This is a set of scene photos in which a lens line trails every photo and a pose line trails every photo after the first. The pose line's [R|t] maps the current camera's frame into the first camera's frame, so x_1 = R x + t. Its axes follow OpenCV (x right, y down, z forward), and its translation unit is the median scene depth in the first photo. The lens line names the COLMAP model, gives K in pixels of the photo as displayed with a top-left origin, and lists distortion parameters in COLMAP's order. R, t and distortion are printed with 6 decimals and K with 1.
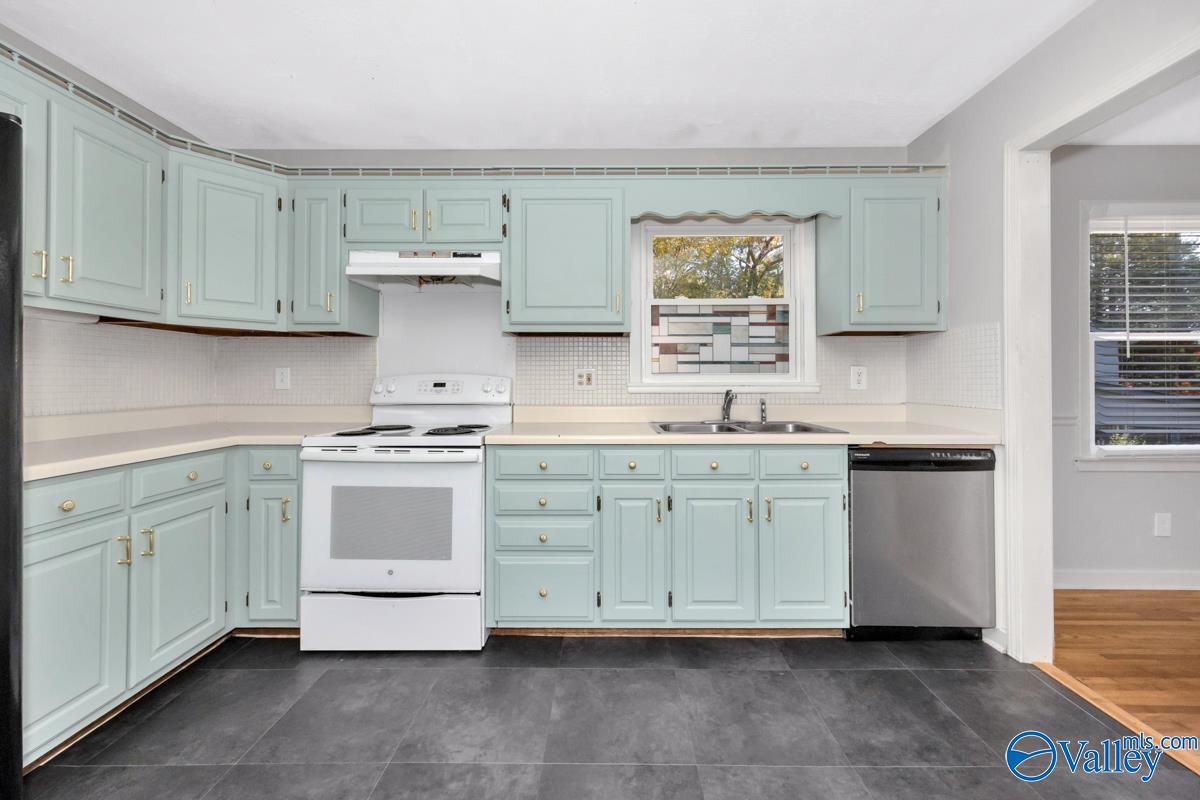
lens RADIAL K [[467.7, 0, 606.5], [0, 467.7, 373.8], [0, 0, 1]] dist [0.012446, 0.000069]
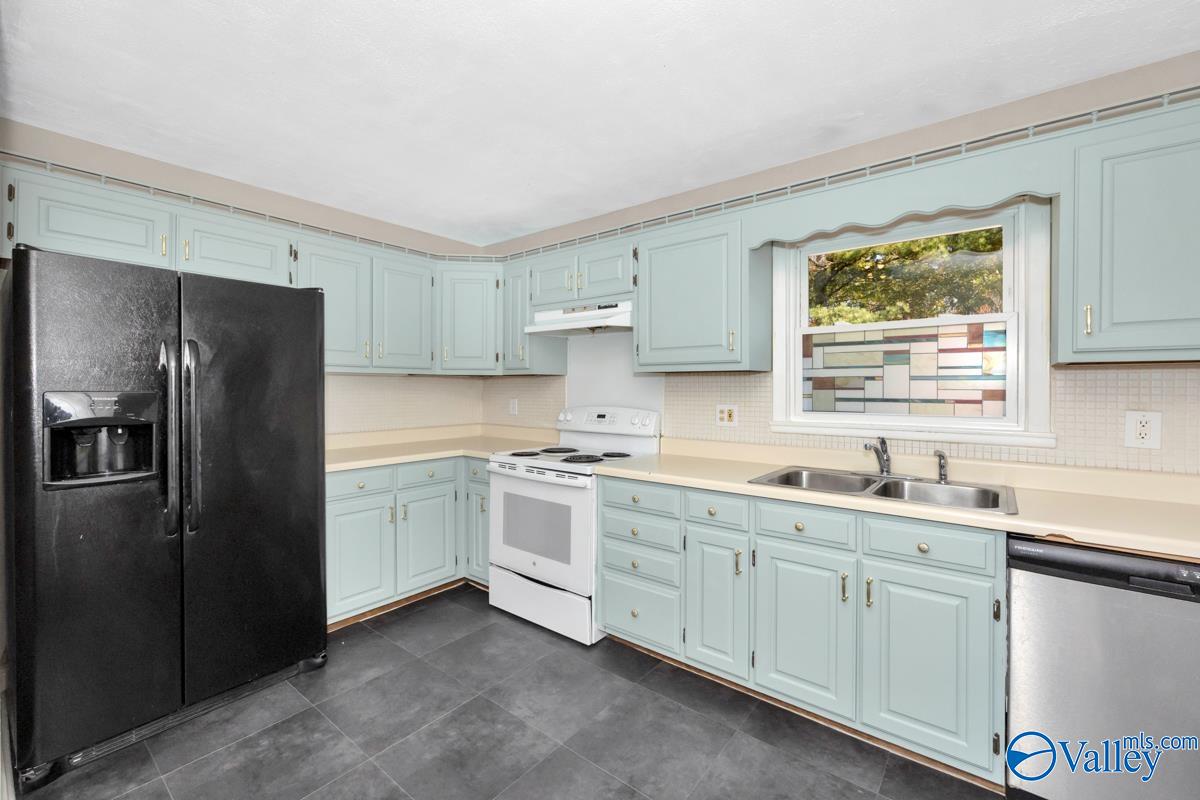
lens RADIAL K [[467.7, 0, 581.2], [0, 467.7, 395.4], [0, 0, 1]] dist [0.012446, 0.000069]
pose [[0.800169, 0.008438, -0.599716, 0.397194], [0.000925, 0.999882, 0.015303, -0.060572], [0.599774, -0.012800, 0.800067, 0.041351]]
